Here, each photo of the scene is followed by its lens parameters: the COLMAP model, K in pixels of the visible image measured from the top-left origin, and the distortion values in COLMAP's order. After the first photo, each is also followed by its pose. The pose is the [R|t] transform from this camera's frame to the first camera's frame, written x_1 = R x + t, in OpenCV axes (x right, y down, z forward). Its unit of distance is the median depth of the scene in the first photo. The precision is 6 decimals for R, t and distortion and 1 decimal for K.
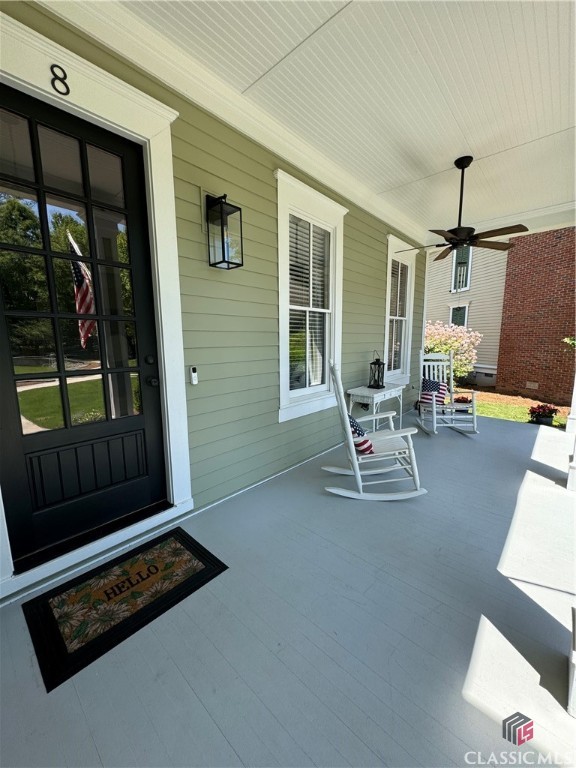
lens RADIAL K [[305.1, 0, 287.9], [0, 305.1, 383.0], [0, 0, 1]] dist [-0.000125, -0.000279]
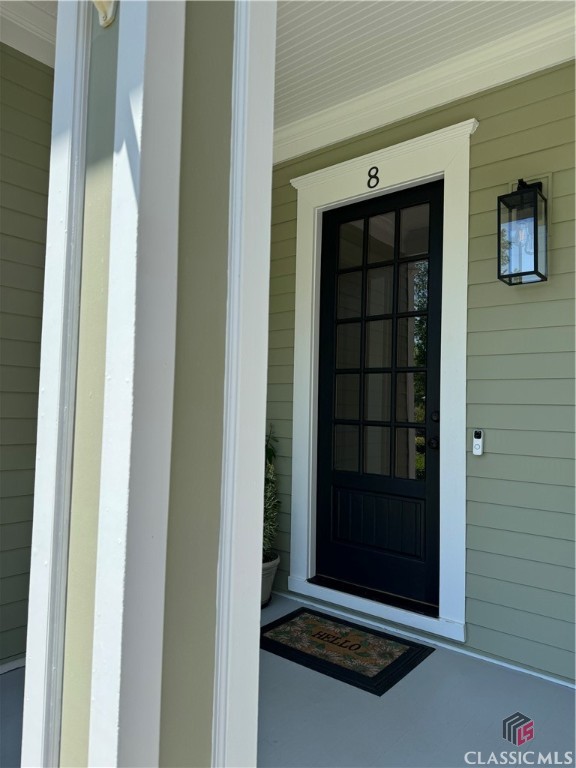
lens RADIAL K [[539.9, 0, 287.6], [0, 539.9, 382.5], [0, 0, 1]] dist [0.008057, 0.001691]
pose [[0.045259, -0.037969, -0.998253, 1.146863], [-0.169697, 0.984462, -0.045138, -0.037987], [0.984457, 0.171443, 0.038113, 0.623032]]
